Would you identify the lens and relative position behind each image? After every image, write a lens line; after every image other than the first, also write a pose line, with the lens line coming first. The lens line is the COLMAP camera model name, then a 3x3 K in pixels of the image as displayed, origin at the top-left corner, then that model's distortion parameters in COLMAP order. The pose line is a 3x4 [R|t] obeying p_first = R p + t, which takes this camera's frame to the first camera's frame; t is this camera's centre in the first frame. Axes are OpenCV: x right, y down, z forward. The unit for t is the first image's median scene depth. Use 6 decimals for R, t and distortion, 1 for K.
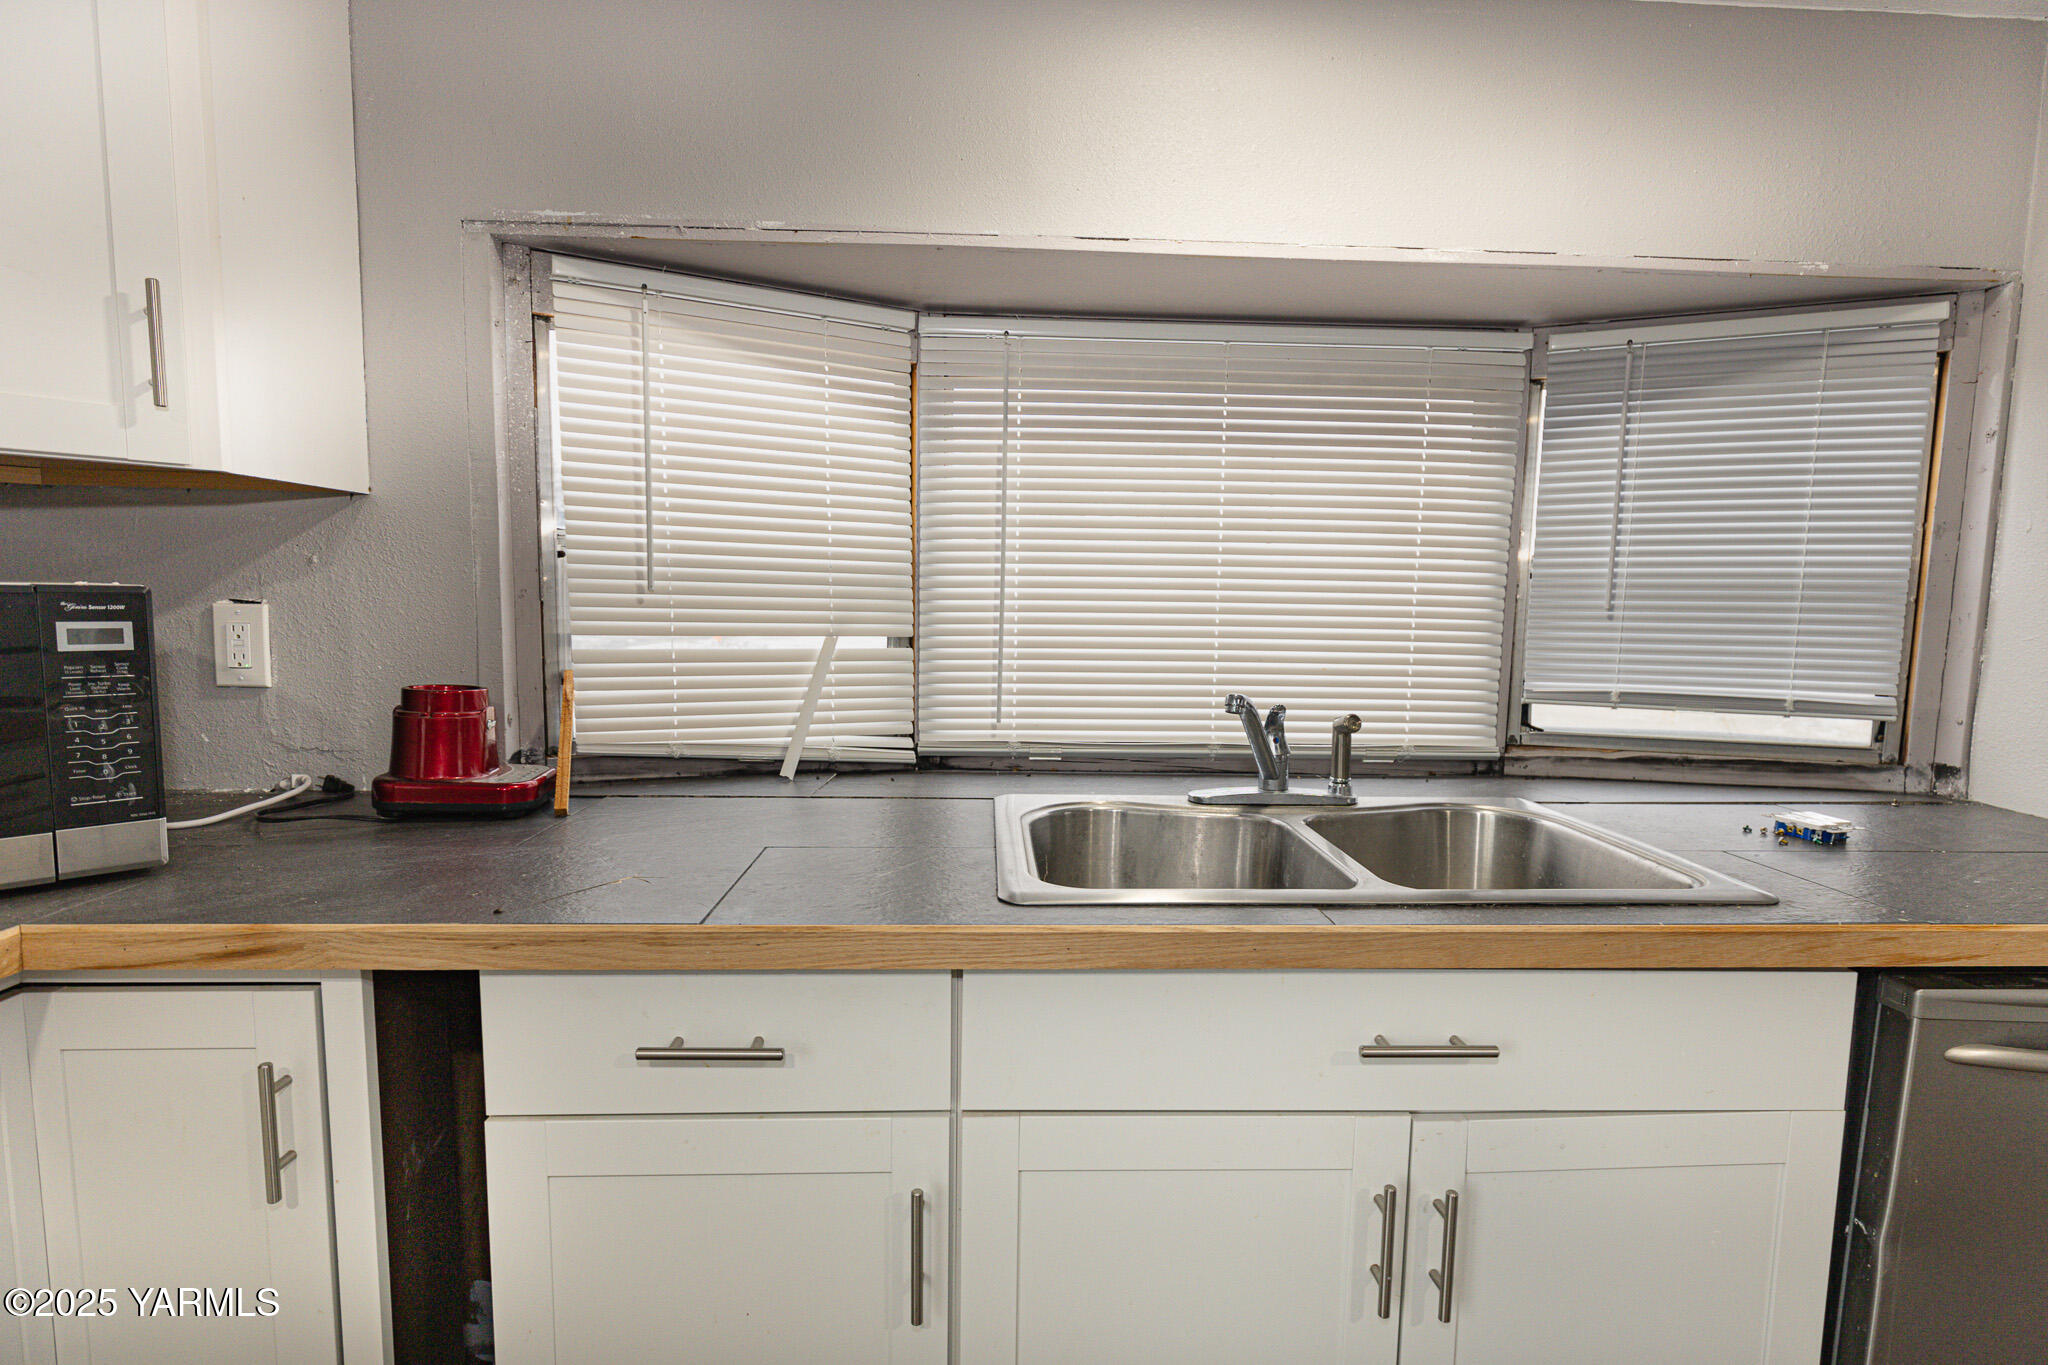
lens RADIAL K [[1050.7, 0, 1051.3], [0, 1050.7, 699.0], [0, 0, 1]] dist [0.003287, 0.000690]
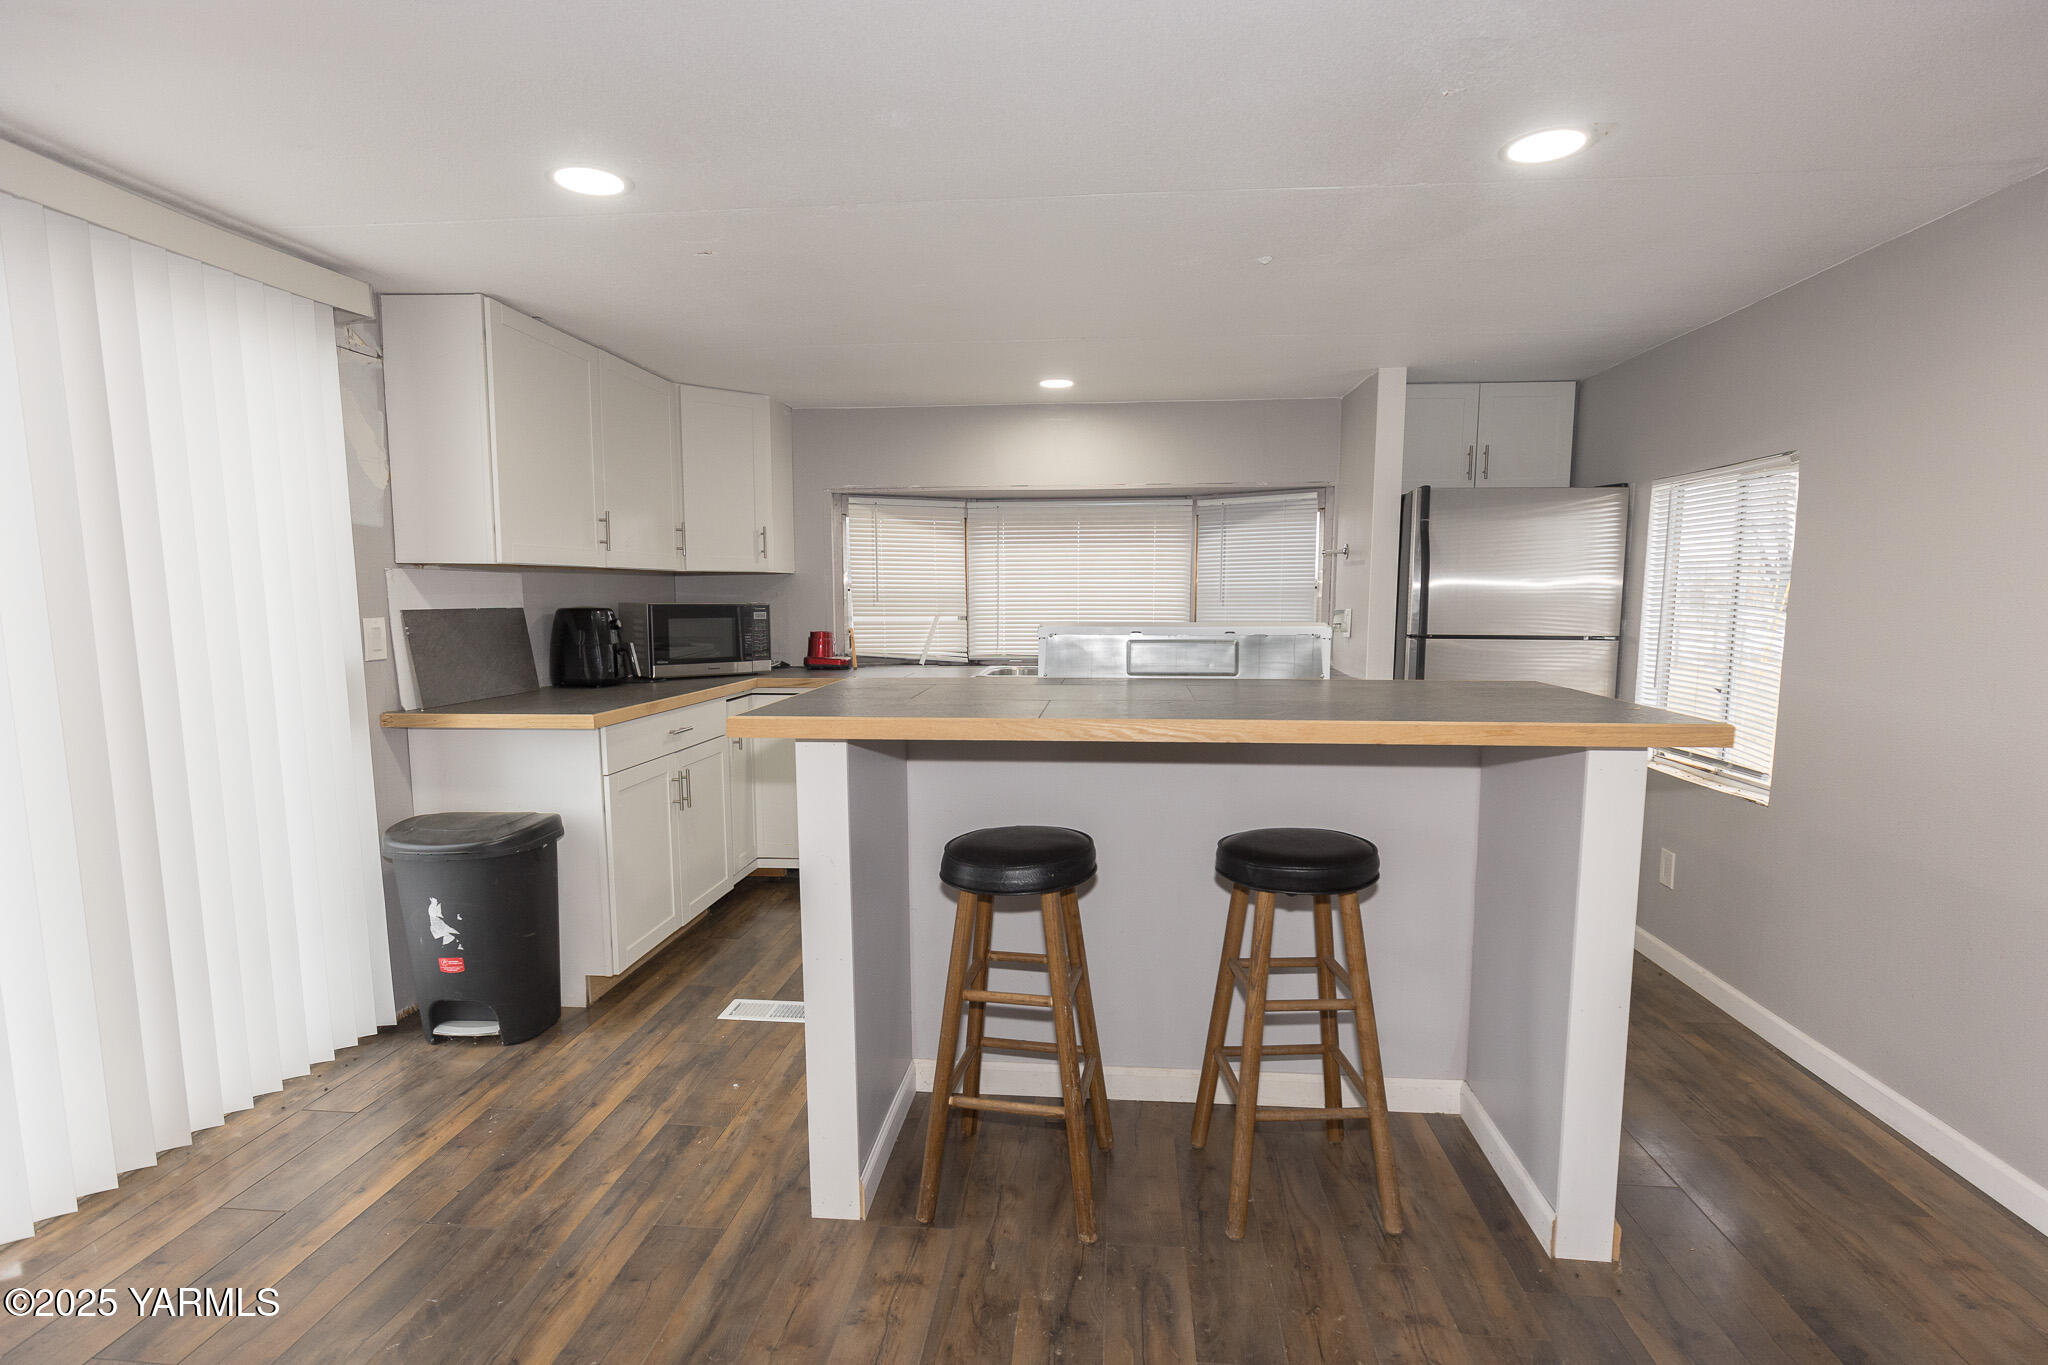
lens RADIAL K [[1050.7, 0, 1035.8], [0, 1050.7, 698.7], [0, 0, 1]] dist [0.003287, 0.000690]
pose [[0.988375, -0.004324, -0.151974, 0.545639], [0.004123, 0.999990, -0.001640, 0.189656], [0.151980, 0.000995, 0.988383, -1.983694]]
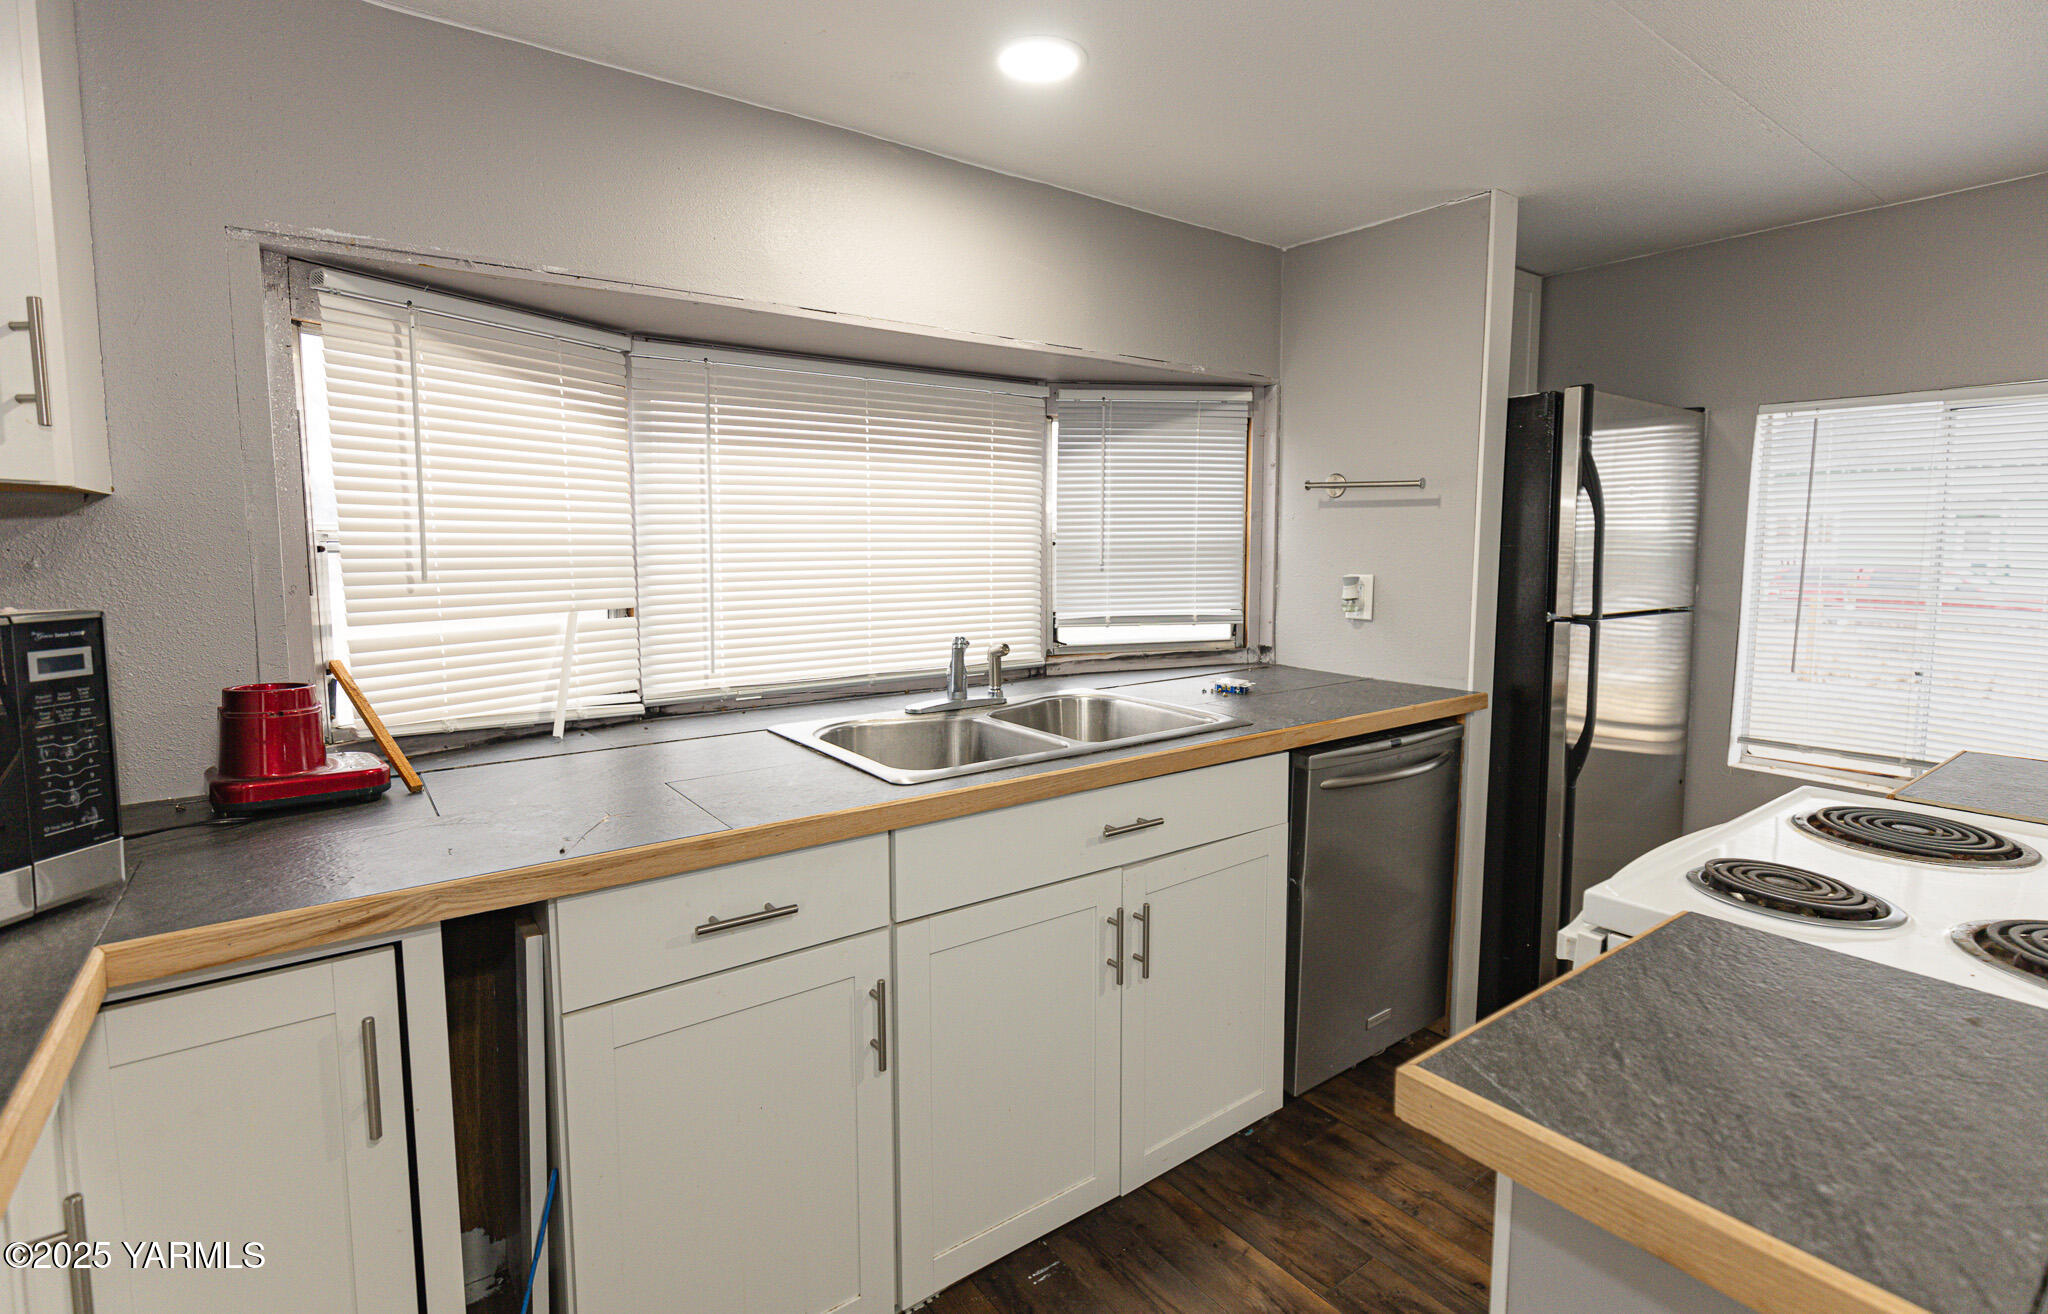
lens RADIAL K [[978.3, 0, 1028.1], [0, 978.3, 616.5], [0, 0, 1]] dist [0.012100, -0.000558]
pose [[0.832592, -0.063384, 0.550248, -0.436714], [0.070884, 0.997455, 0.007643, -0.030774], [-0.549332, 0.032641, 0.834966, -0.193666]]
